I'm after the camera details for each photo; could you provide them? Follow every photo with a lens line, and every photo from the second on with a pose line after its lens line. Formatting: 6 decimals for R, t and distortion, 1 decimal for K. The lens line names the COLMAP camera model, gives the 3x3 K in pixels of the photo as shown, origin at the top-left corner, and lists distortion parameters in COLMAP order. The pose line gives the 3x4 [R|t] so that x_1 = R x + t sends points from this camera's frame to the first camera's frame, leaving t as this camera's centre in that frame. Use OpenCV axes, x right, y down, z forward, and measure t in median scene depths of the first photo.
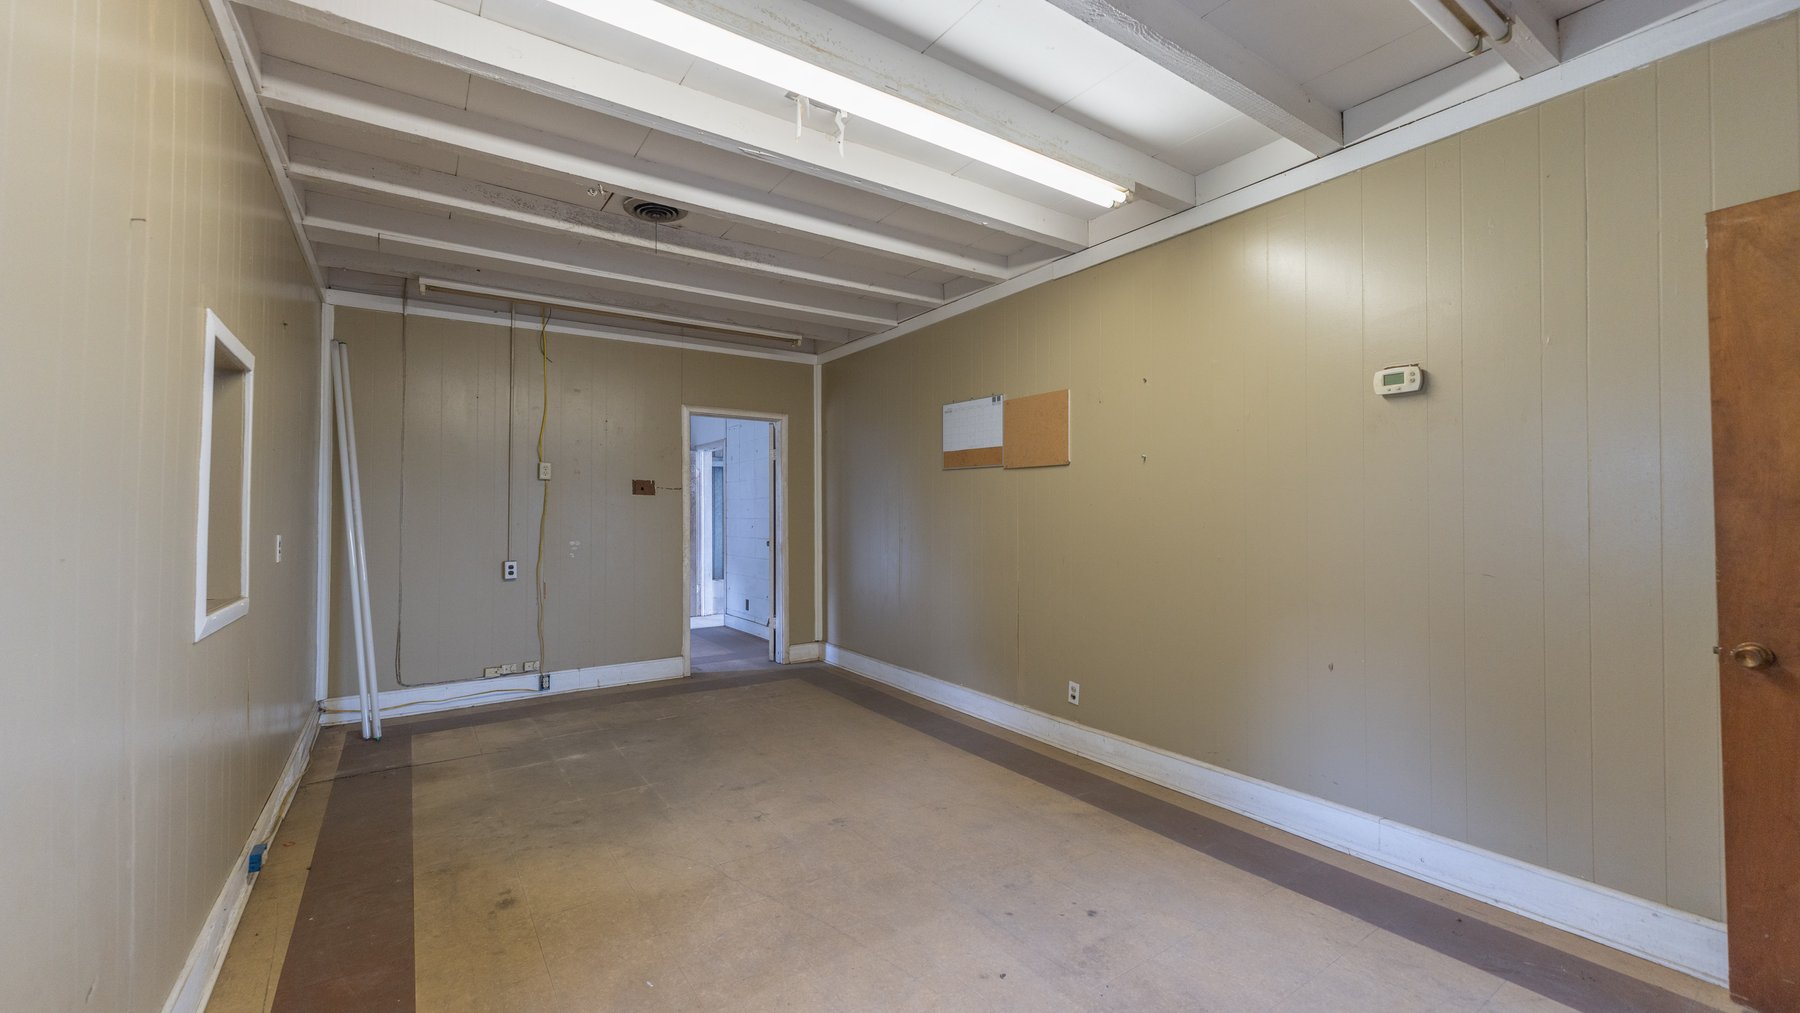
lens RADIAL K [[711.1, 0, 899.7], [0, 711.1, 497.7], [0, 0, 1]] dist [0.000364, 0.000486]
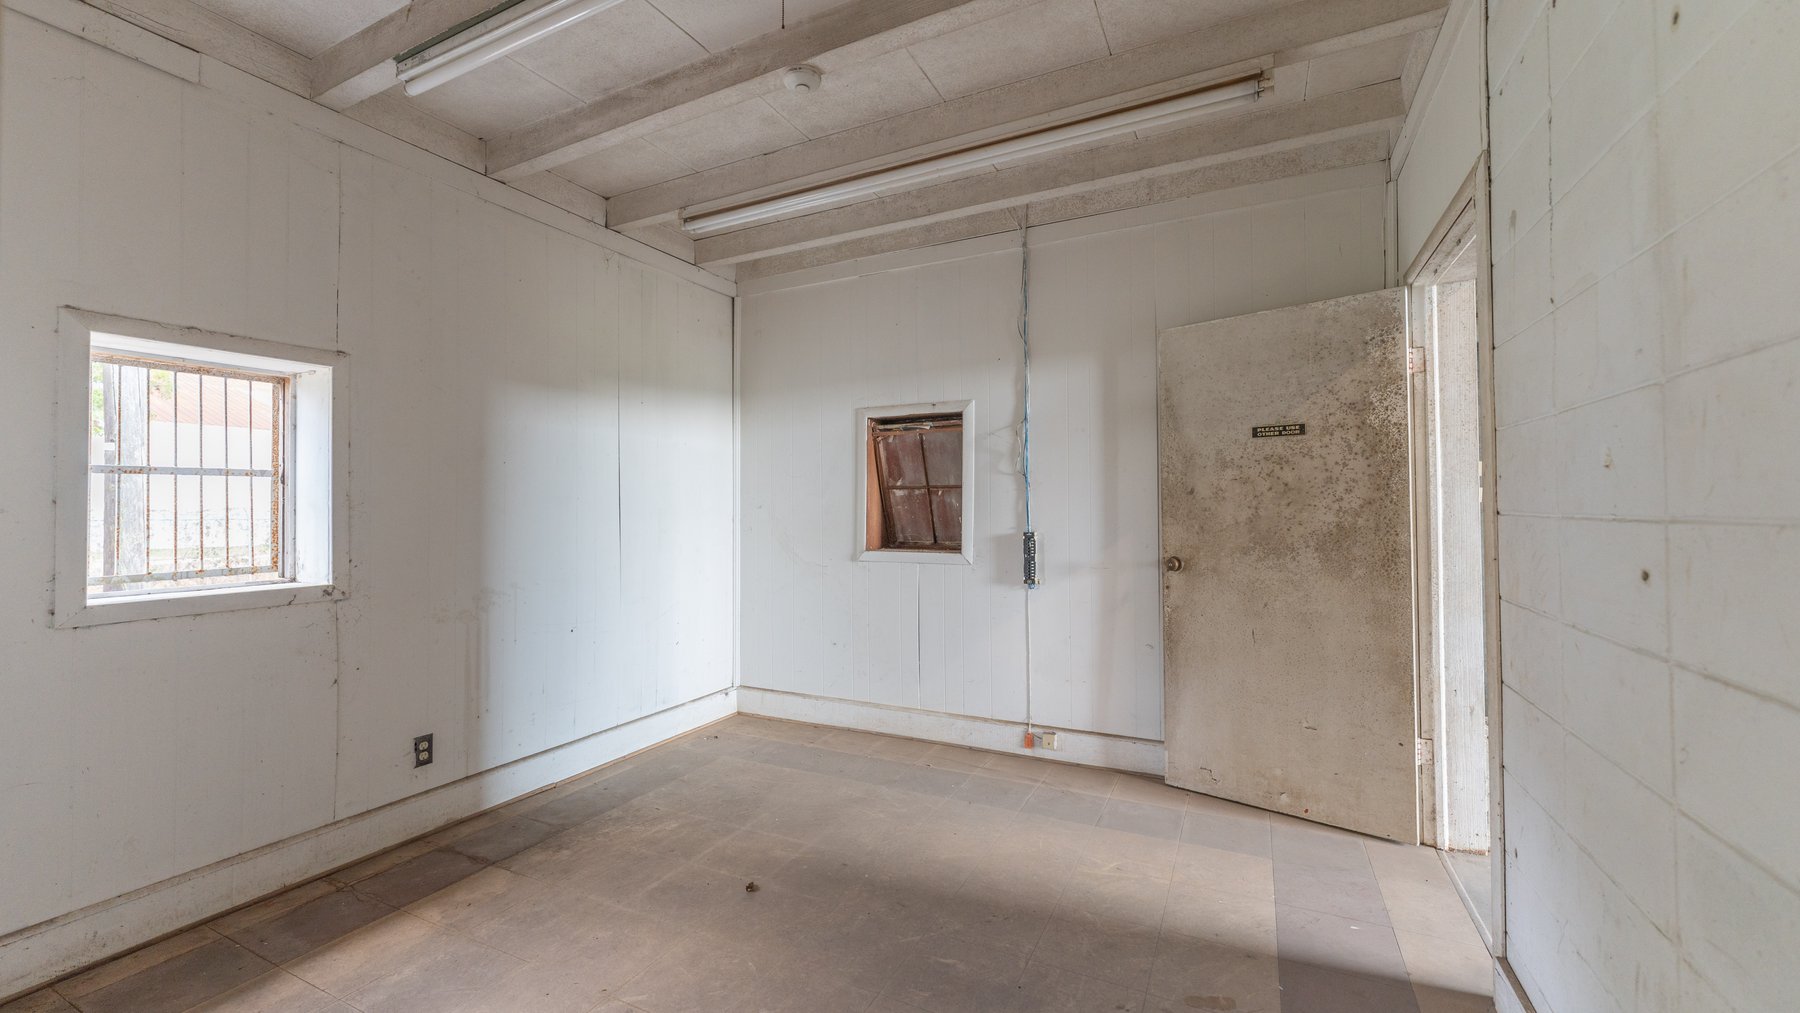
lens RADIAL K [[711.1, 0, 899.7], [0, 711.1, 497.7], [0, 0, 1]] dist [0.000364, 0.000486]
pose [[0.483890, -0.012963, -0.875033, -0.304497], [0.024256, 0.999705, -0.001396, 0.042579], [0.874793, -0.020549, 0.484062, 1.585477]]
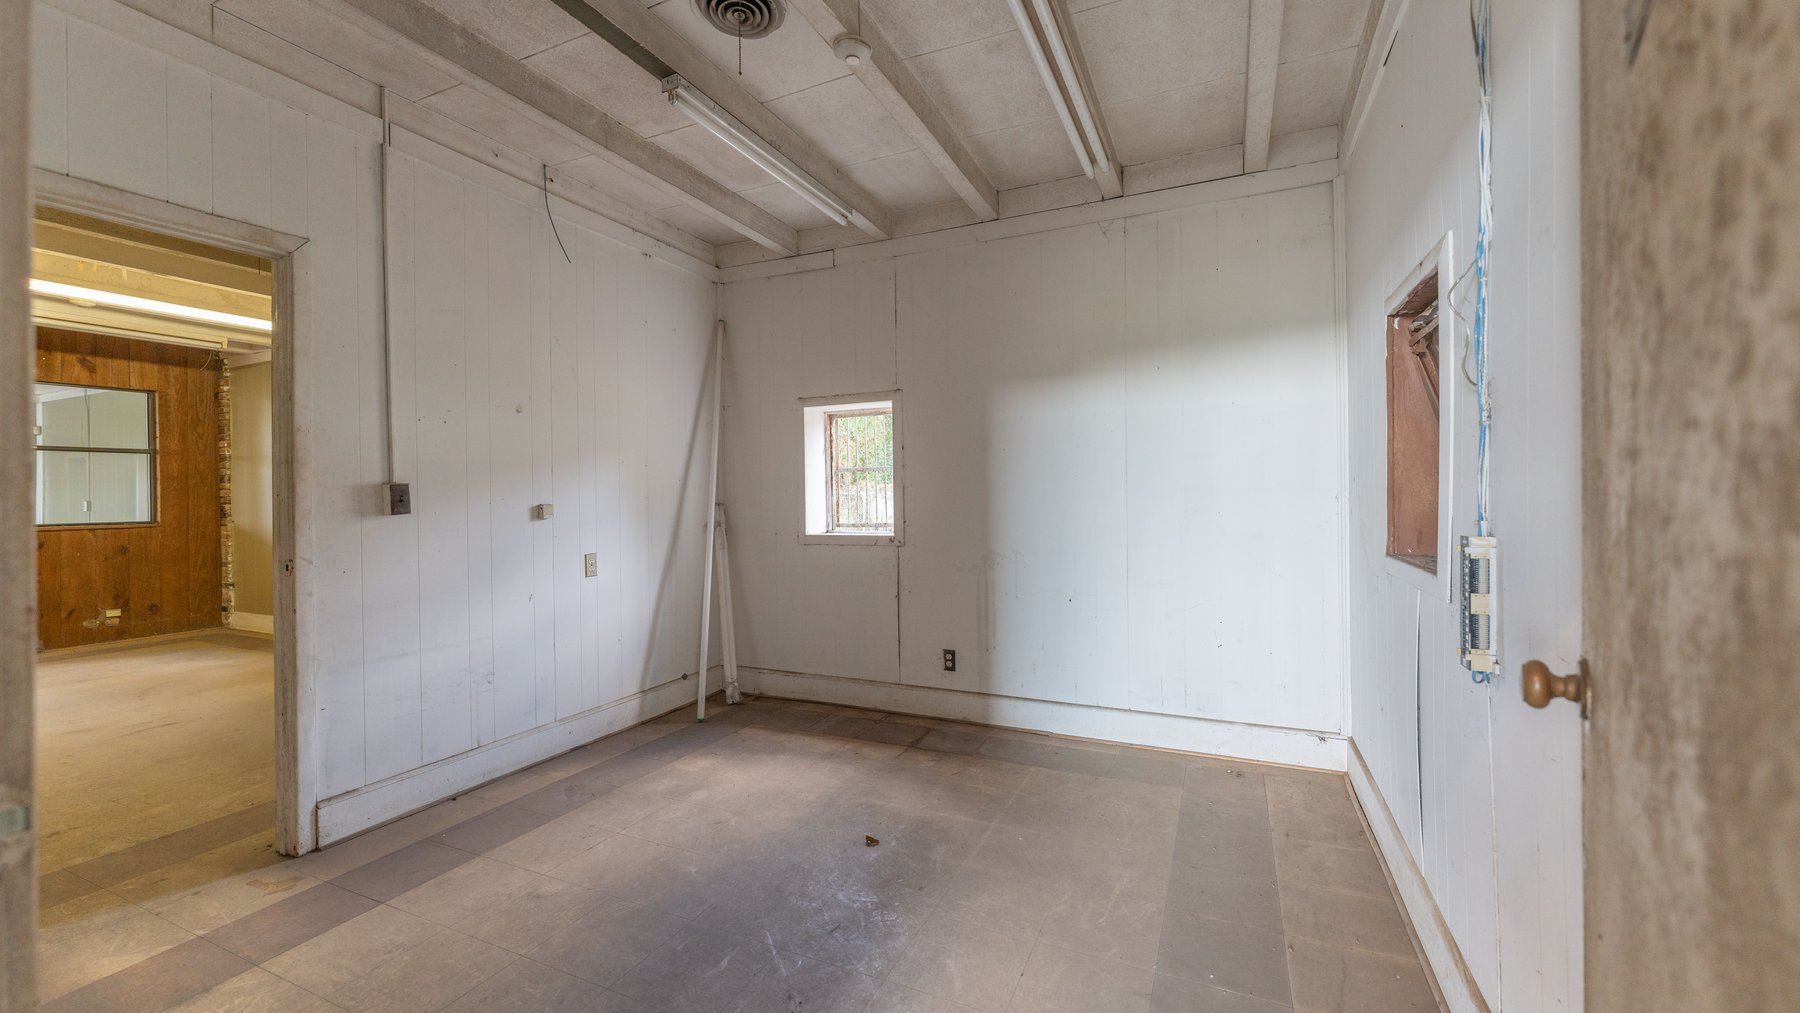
lens RADIAL K [[711.1, 0, 899.7], [0, 711.1, 497.7], [0, 0, 1]] dist [0.000364, 0.000486]
pose [[-0.863132, 0.015378, -0.504744, -0.616980], [0.027055, 0.999509, -0.015814, 0.070148], [0.504252, -0.027306, -0.863125, 2.383981]]
